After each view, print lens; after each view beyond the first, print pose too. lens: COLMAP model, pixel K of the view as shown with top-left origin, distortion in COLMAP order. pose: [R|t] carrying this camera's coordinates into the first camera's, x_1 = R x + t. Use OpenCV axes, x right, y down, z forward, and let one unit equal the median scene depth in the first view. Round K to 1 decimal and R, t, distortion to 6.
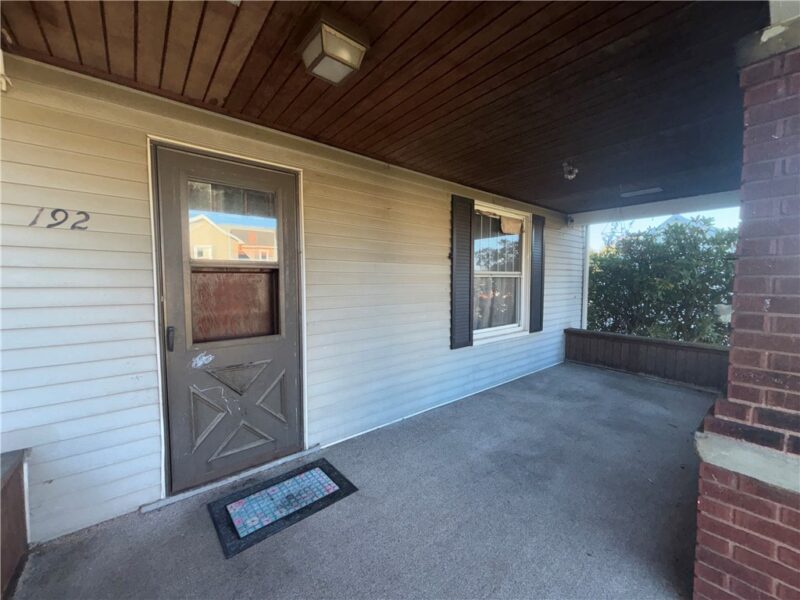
lens RADIAL K [[320.9, 0, 400.0], [0, 320.9, 300.0], [0, 0, 1]] dist [0.003191, -0.000175]
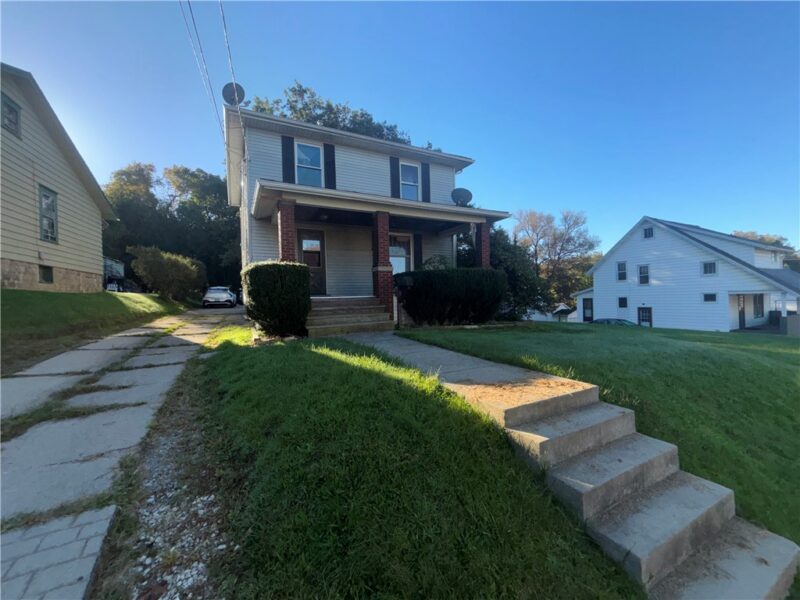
lens RADIAL K [[320.9, 0, 400.0], [0, 320.9, 300.0], [0, 0, 1]] dist [0.003191, -0.000175]
pose [[0.976413, -0.026861, -0.214236, 1.660322], [0.014542, 0.998159, -0.058875, 0.857822], [0.215423, 0.054371, 0.975006, -3.104194]]
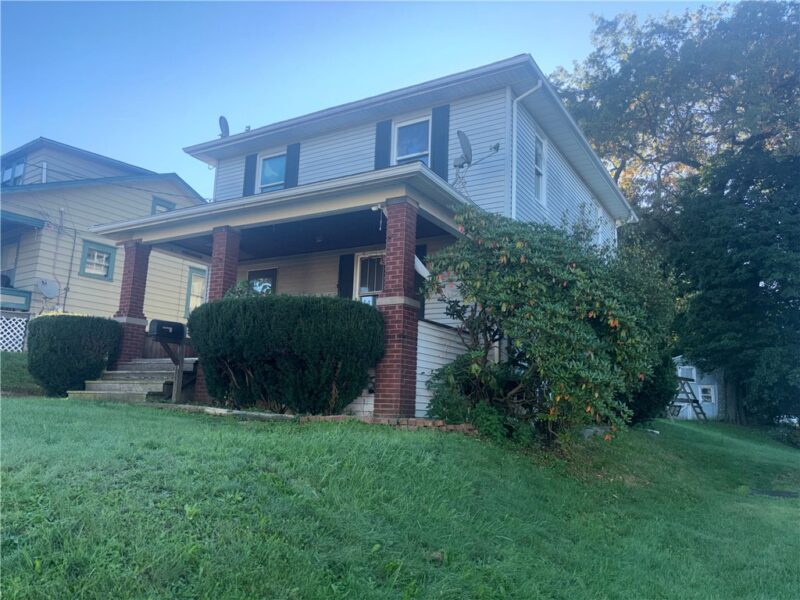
lens RADIAL K [[590.3, 0, 400.0], [0, 590.3, 300.0], [0, 0, 1]] dist [-0.001434, -0.000808]
pose [[0.322872, -0.147394, -0.934895, 5.328312], [-0.103541, 0.976369, -0.189691, 0.871369], [0.940762, 0.158046, 0.299981, 0.489393]]
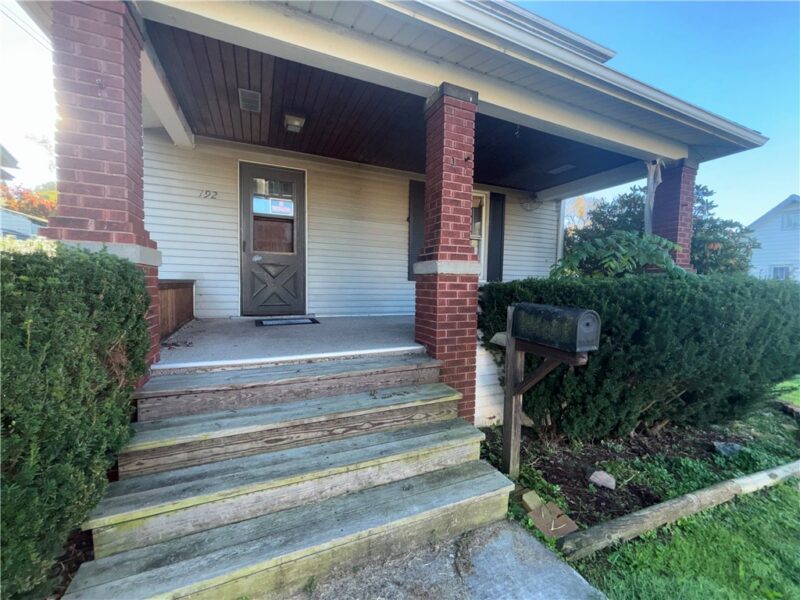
lens RADIAL K [[320.9, 0, 400.0], [0, 320.9, 300.0], [0, 0, 1]] dist [0.003191, -0.000175]
pose [[0.961745, 0.027681, -0.272544, 0.824161], [-0.032613, 0.999376, -0.013583, 0.412794], [0.271998, 0.021952, 0.962047, -0.745487]]
